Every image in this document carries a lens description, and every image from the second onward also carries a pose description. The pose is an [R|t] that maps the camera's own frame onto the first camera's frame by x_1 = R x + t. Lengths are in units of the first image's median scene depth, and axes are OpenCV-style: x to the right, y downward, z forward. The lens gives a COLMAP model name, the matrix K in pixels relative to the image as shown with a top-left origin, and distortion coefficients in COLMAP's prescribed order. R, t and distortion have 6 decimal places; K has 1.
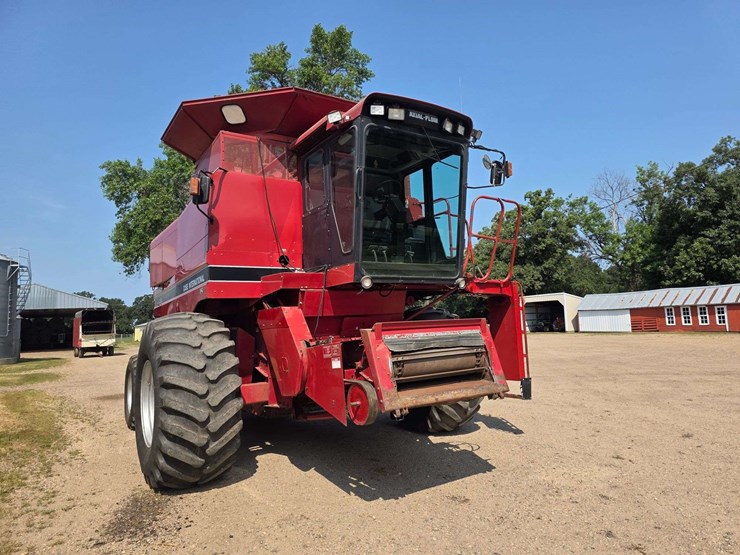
lens RADIAL K [[488.9, 0, 372.6], [0, 488.9, 264.3], [0, 0, 1]] dist [0.058931, -0.051941]
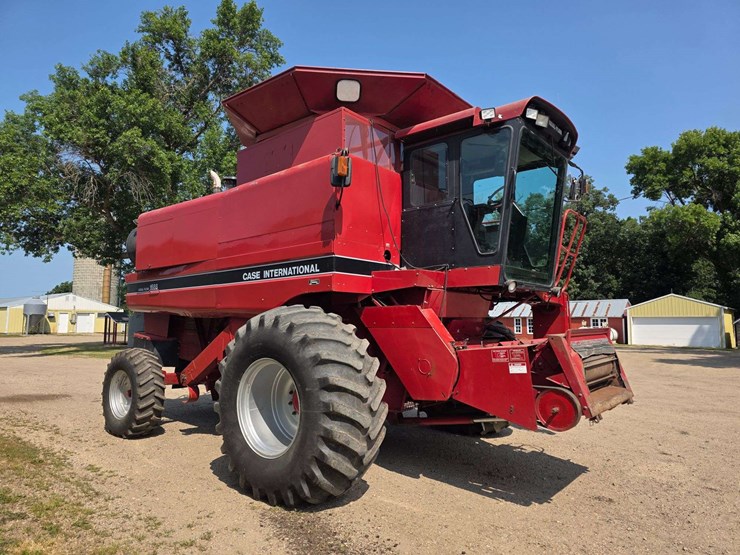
lens RADIAL K [[489.4, 0, 369.5], [0, 489.4, 270.2], [0, 0, 1]] dist [0.068485, -0.058664]
pose [[0.953876, 0.074783, 0.290738, -0.566864], [-0.078263, 0.996933, 0.000344, 0.026550], [-0.289821, -0.023082, 0.956803, 0.128391]]
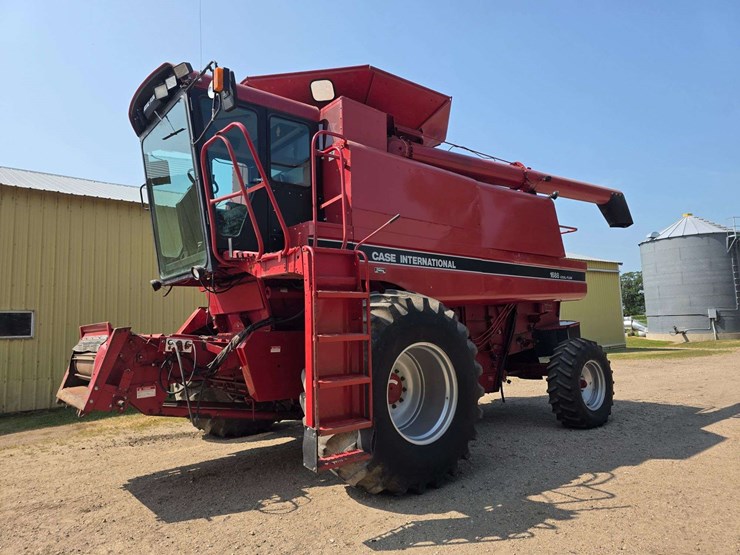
lens RADIAL K [[490.8, 0, 364.4], [0, 490.8, 263.6], [0, 0, 1]] dist [0.066164, -0.057078]
pose [[0.091057, -0.090498, -0.991725, 1.094993], [0.150782, 0.985634, -0.076098, 0.138471], [0.984364, -0.142605, 0.103394, 1.320774]]
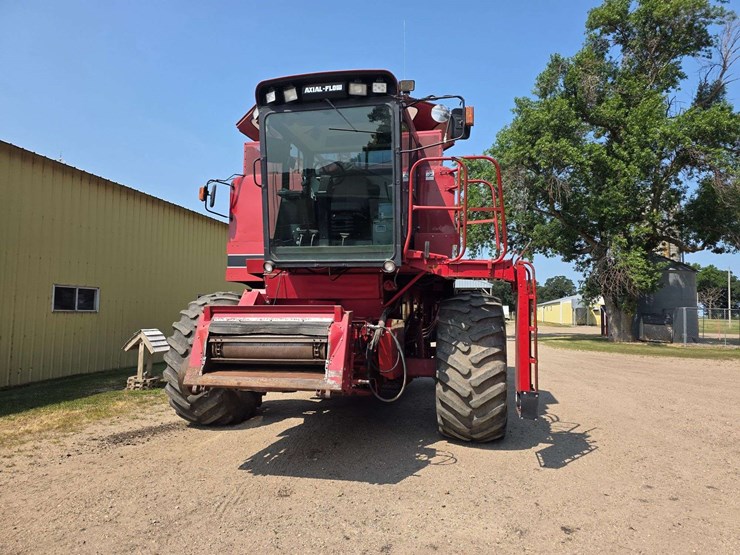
lens RADIAL K [[488.6, 0, 374.8], [0, 488.6, 264.3], [0, 0, 1]] dist [0.065334, -0.060514]
pose [[0.696822, -0.018740, -0.717000, 0.877291], [0.045583, 0.998795, 0.018195, 0.021698], [0.715795, -0.045362, 0.696836, 0.424647]]
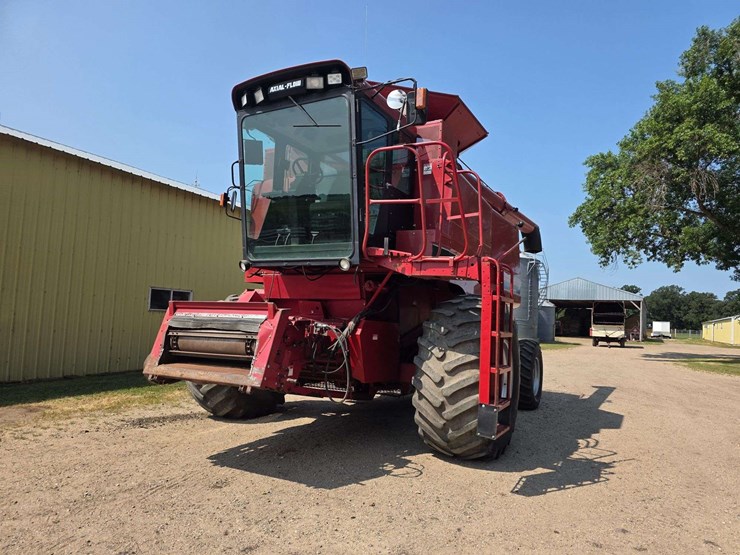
lens RADIAL K [[489.6, 0, 377.5], [0, 489.6, 275.8], [0, 0, 1]] dist [0.065059, -0.059230]
pose [[0.467876, -0.016734, -0.883636, 1.057019], [0.048234, 0.998814, 0.006623, 0.063688], [0.882477, -0.045720, 0.468129, 0.738816]]
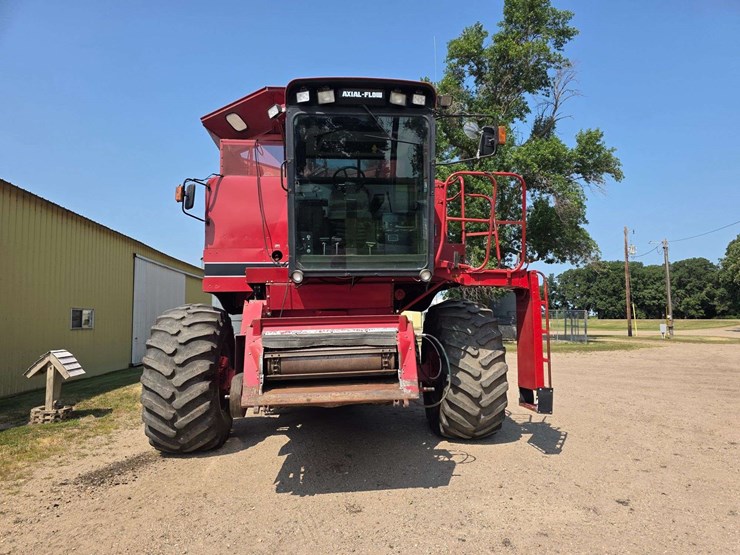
lens RADIAL K [[489.6, 0, 377.5], [0, 489.6, 275.8], [0, 0, 1]] dist [0.065059, -0.059230]
pose [[0.886271, -0.013962, -0.462956, 0.577227], [0.035941, 0.998605, 0.038688, 0.003102], [0.461770, -0.050927, 0.885536, 0.194193]]
